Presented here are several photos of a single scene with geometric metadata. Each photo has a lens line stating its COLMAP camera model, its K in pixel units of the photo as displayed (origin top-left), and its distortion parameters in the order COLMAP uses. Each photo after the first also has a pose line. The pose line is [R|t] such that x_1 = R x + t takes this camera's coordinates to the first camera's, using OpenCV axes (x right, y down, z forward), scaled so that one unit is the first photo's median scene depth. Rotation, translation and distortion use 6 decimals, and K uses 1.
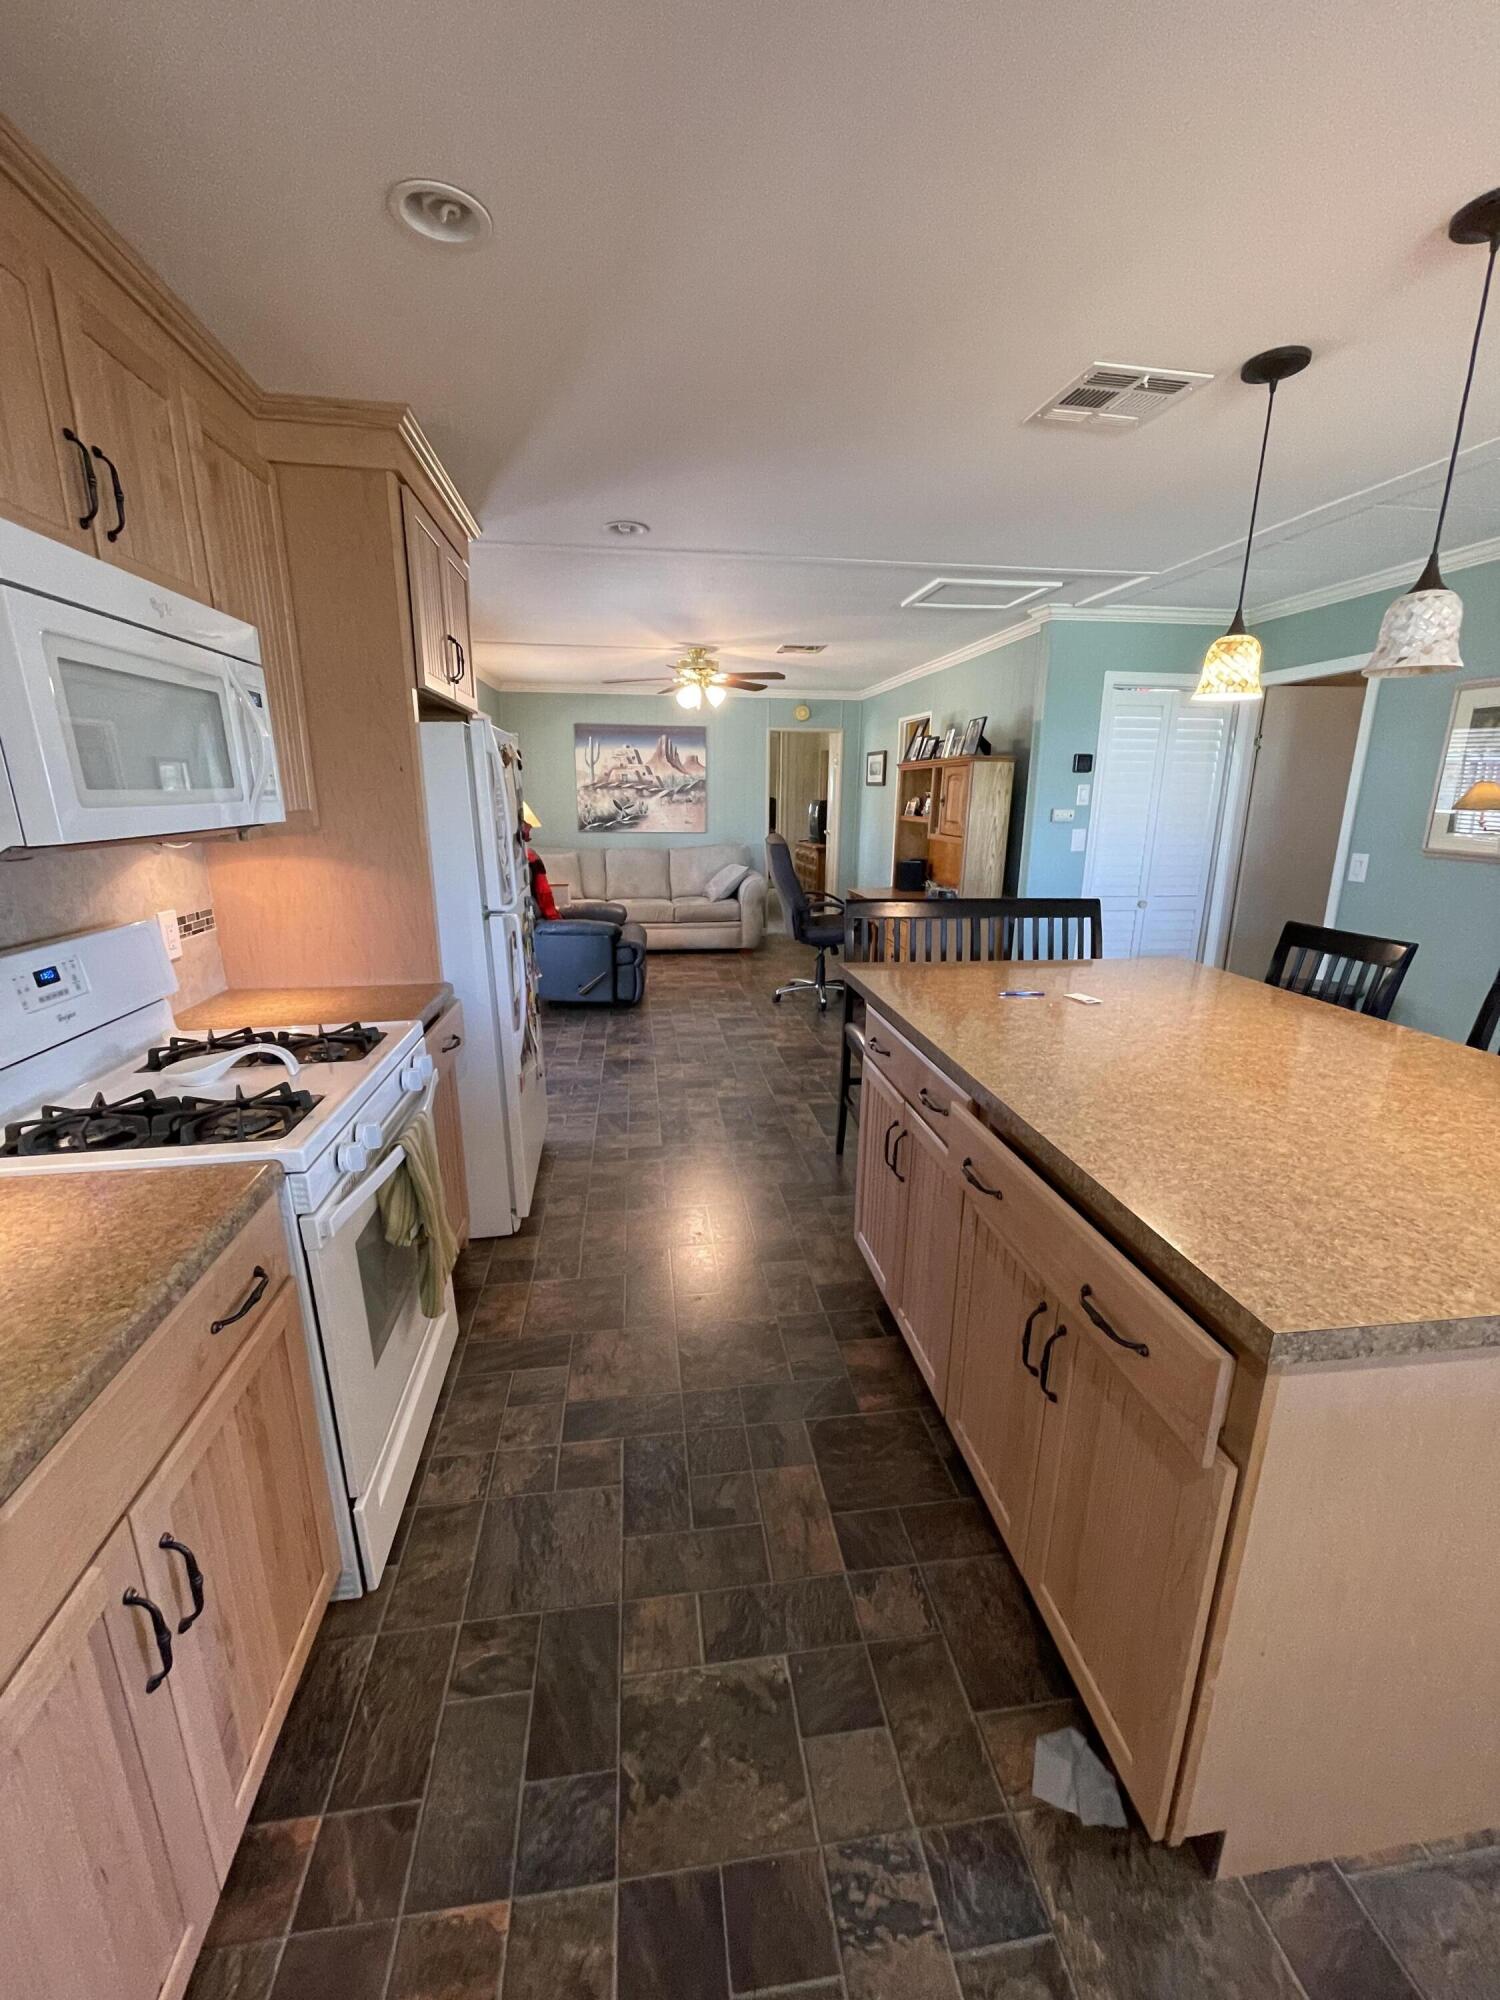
lens RADIAL K [[818.4, 0, 746.3], [0, 818.4, 981.0], [0, 0, 1]] dist [0.030032, -0.000055]
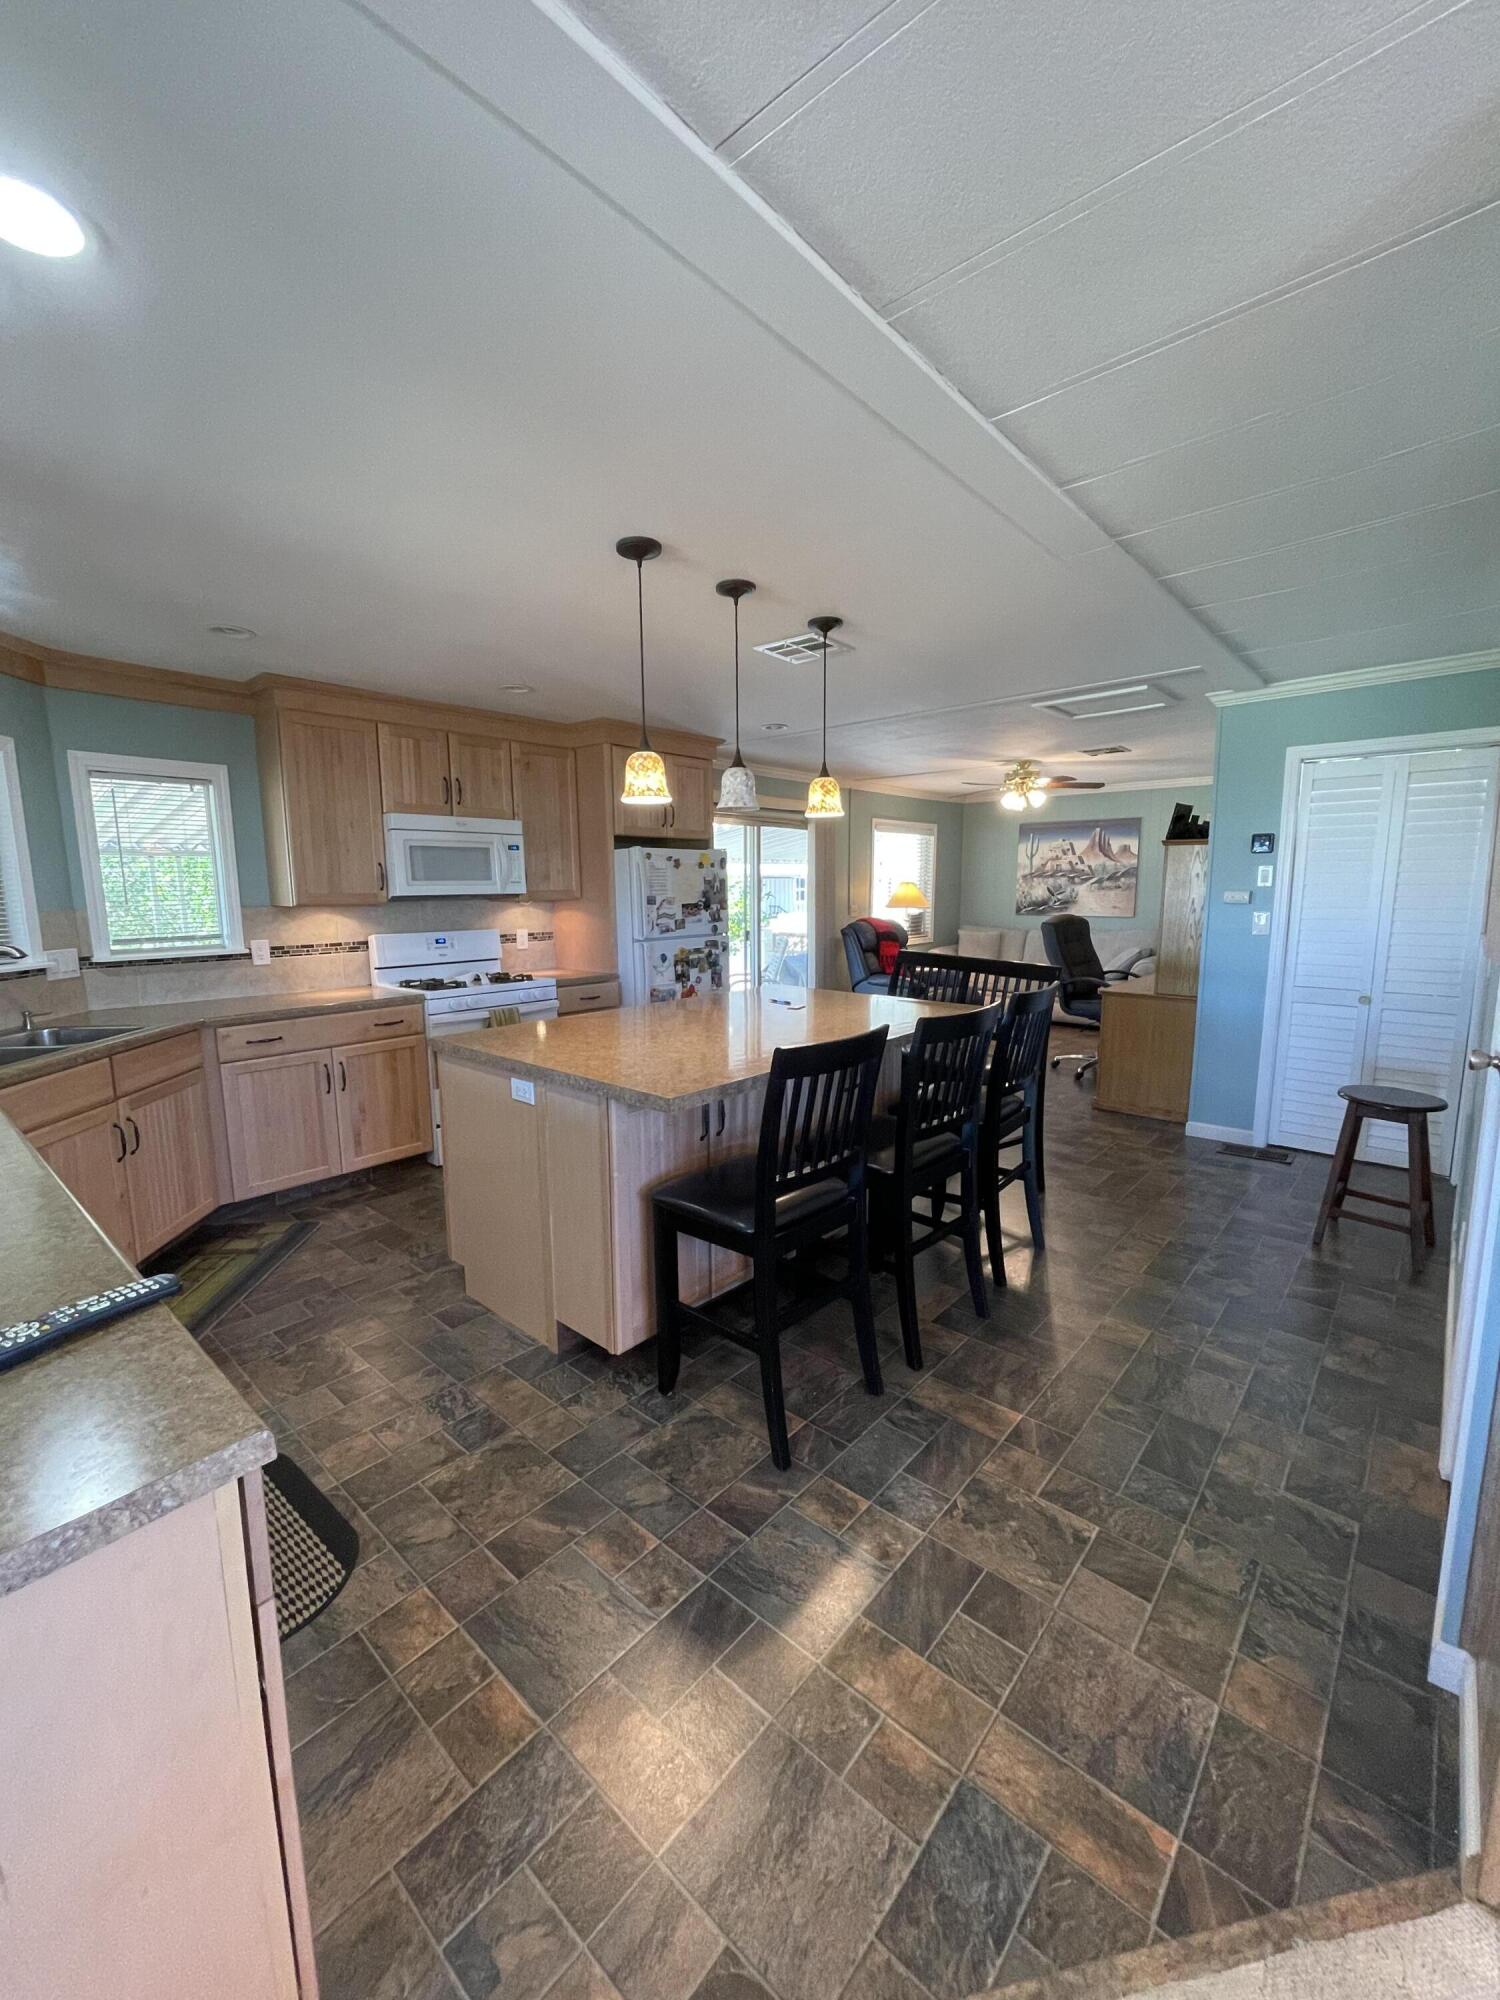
lens RADIAL K [[804.2, 0, 745.5], [0, 804.2, 1001.5], [0, 0, 1]] dist [-0.001168, -0.000275]
pose [[0.652821, 0.096707, -0.751314, 0.418394], [-0.158652, 0.987276, -0.010774, 0.013389], [0.740712, 0.126231, 0.659857, -0.020987]]
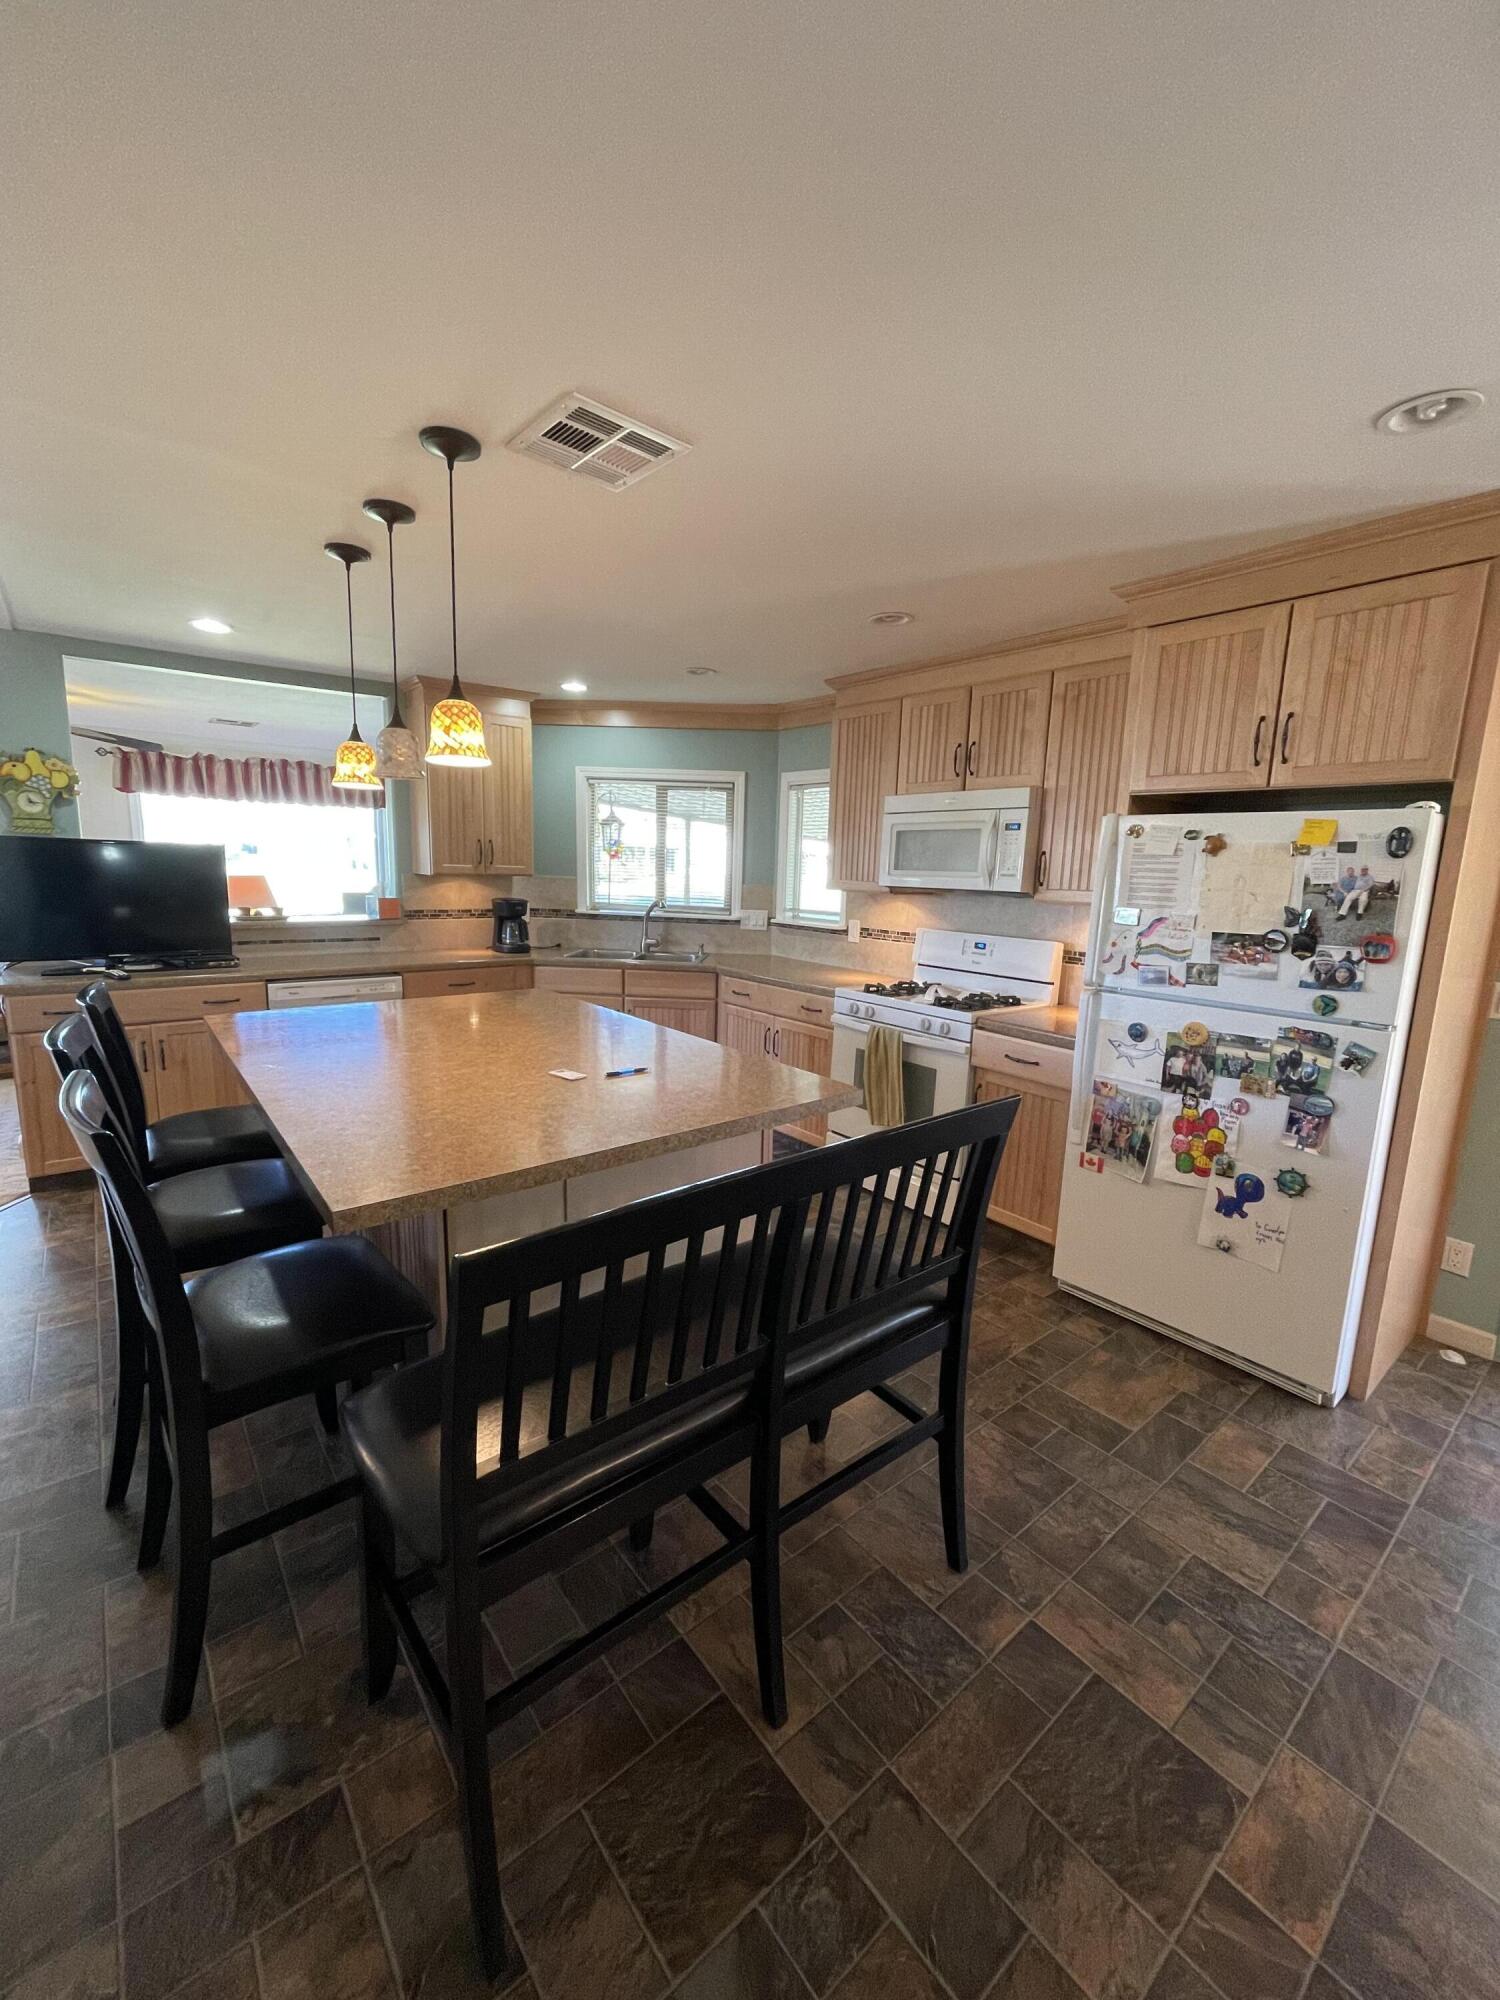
lens RADIAL K [[810.7, 0, 750.0], [0, 810.7, 1000.0], [0, 0, 1]] dist [-0.000612, -0.000077]
pose [[-0.856441, 0.052879, -0.513530, 0.199634], [-0.151440, 0.925243, 0.347838, -0.116004], [0.493534, 0.375672, -0.784407, 0.509077]]
